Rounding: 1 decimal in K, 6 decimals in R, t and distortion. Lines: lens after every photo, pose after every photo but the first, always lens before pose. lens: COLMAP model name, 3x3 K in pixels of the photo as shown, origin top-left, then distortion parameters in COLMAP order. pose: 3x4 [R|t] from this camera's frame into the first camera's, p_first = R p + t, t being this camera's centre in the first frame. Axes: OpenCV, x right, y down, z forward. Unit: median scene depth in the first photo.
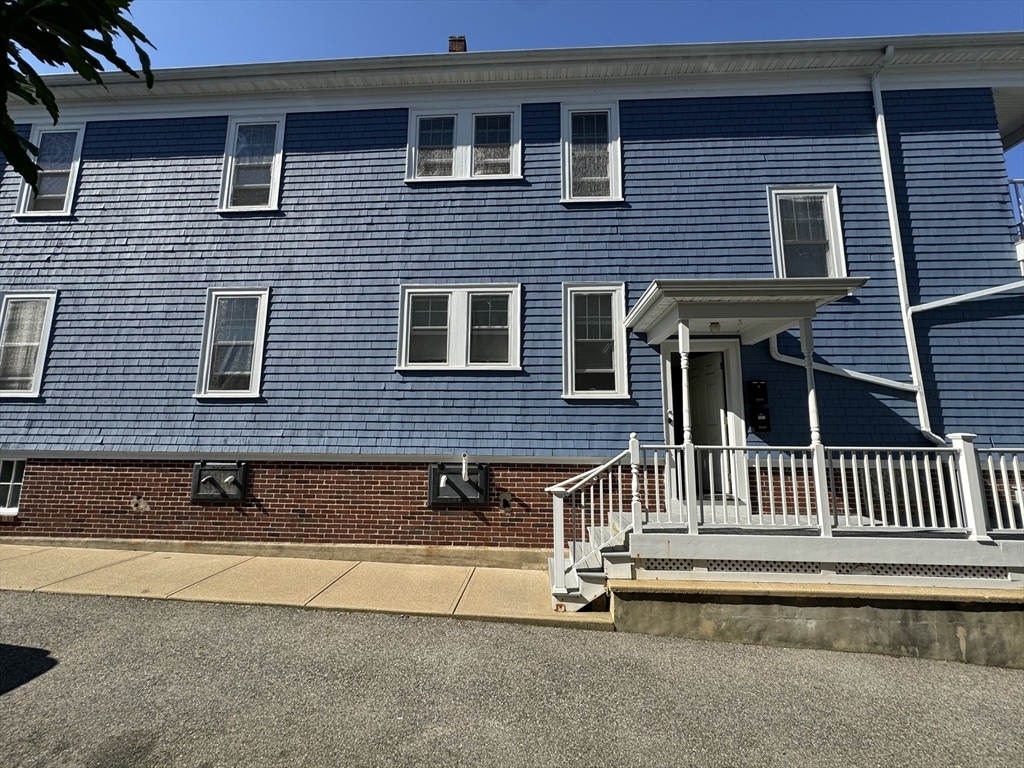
lens RADIAL K [[407.1, 0, 514.1], [0, 407.1, 379.1], [0, 0, 1]] dist [-0.001455, 0.000190]
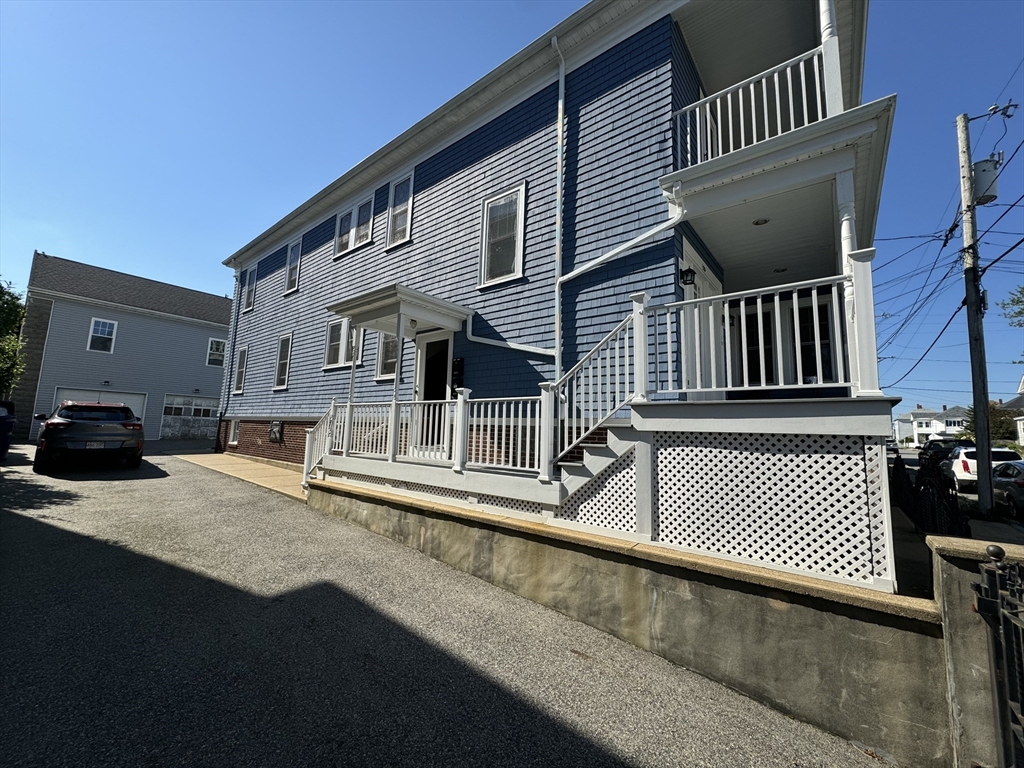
lens RADIAL K [[407.1, 0, 512.2], [0, 407.1, 380.6], [0, 0, 1]] dist [-0.001455, 0.000190]
pose [[0.812635, -0.054891, -0.580183, 1.538823], [0.055085, 0.998332, -0.017297, 0.110787], [0.580164, -0.017903, 0.814303, 0.045374]]
